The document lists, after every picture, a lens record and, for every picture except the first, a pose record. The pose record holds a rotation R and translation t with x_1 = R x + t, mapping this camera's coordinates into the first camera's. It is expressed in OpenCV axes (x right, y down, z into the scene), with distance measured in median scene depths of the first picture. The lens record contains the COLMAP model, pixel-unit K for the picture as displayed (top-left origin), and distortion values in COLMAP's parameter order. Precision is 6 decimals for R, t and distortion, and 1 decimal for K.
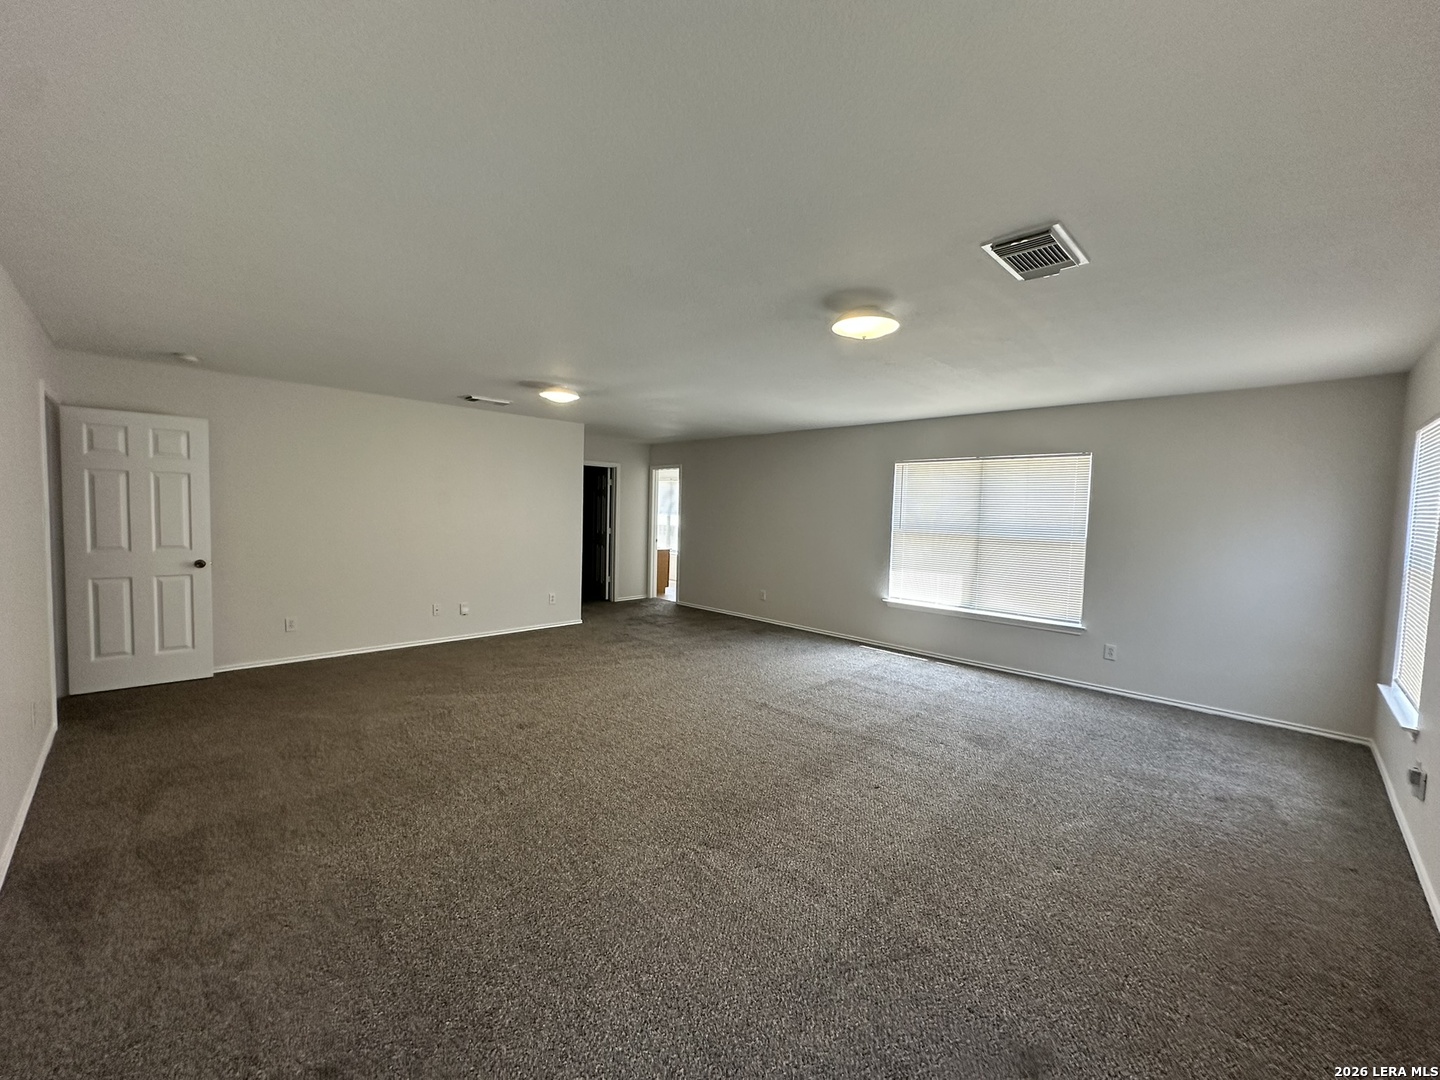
lens RADIAL K [[572.4, 0, 713.2], [0, 572.4, 538.7], [0, 0, 1]] dist [-0.000823, 0.000610]
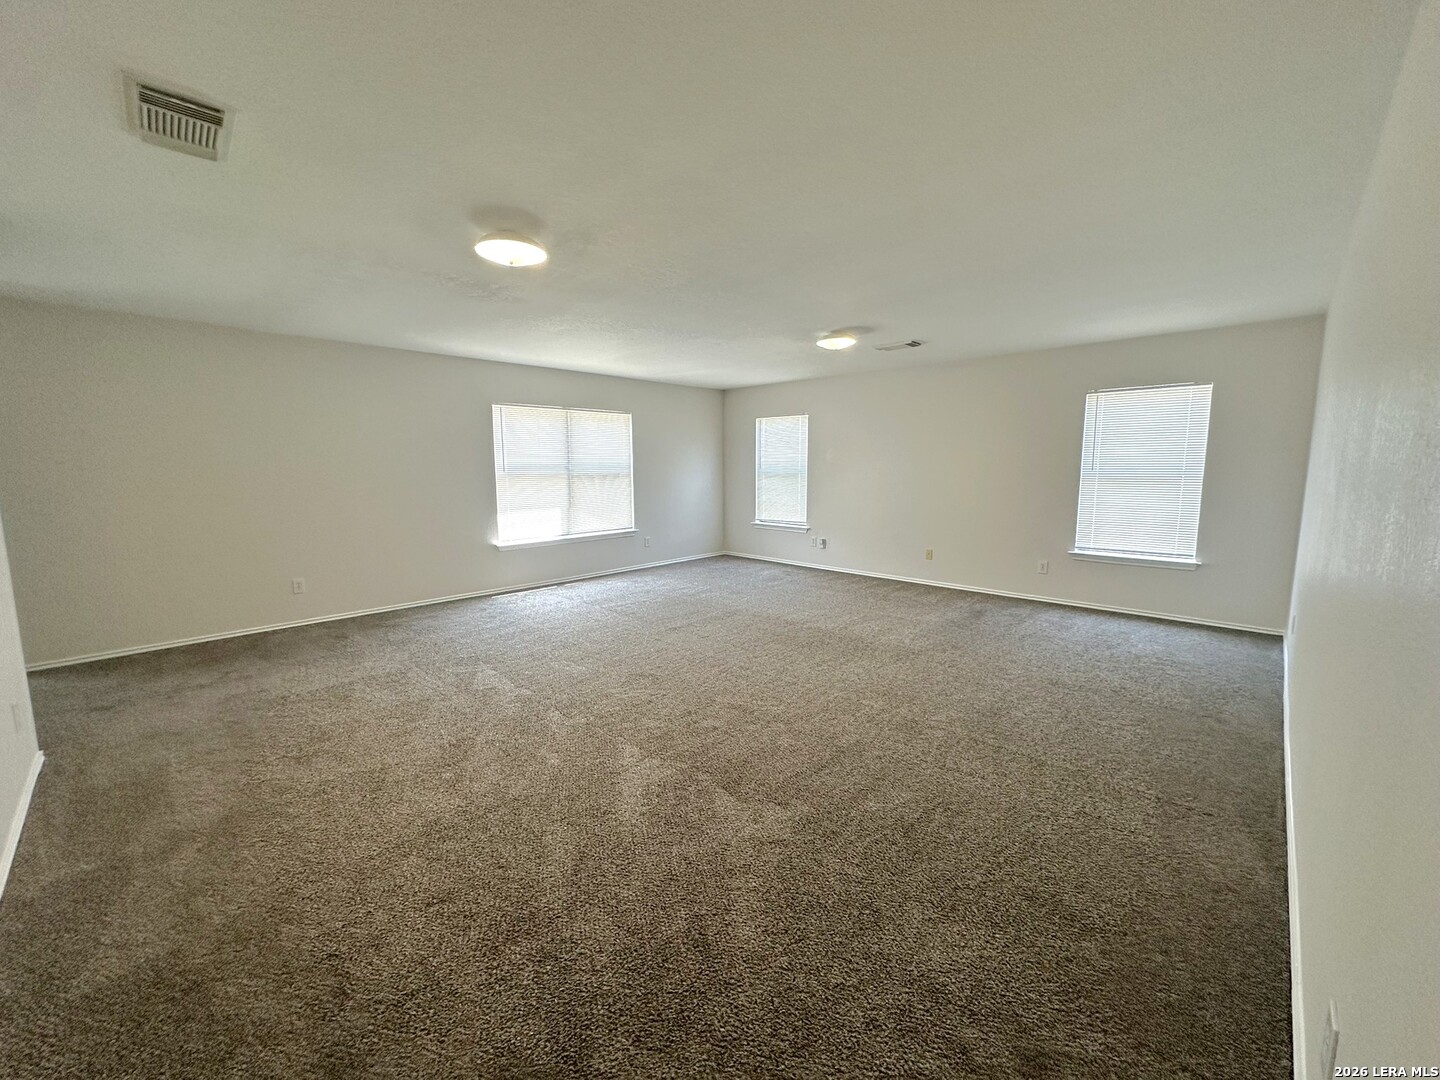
lens RADIAL K [[572.4, 0, 726.2], [0, 572.4, 539.0], [0, 0, 1]] dist [-0.000823, 0.000610]
pose [[-0.017639, -0.156991, 0.987442, -0.750688], [0.054602, 0.985971, 0.157733, -0.041614], [-0.998352, 0.056699, -0.008819, 0.681384]]
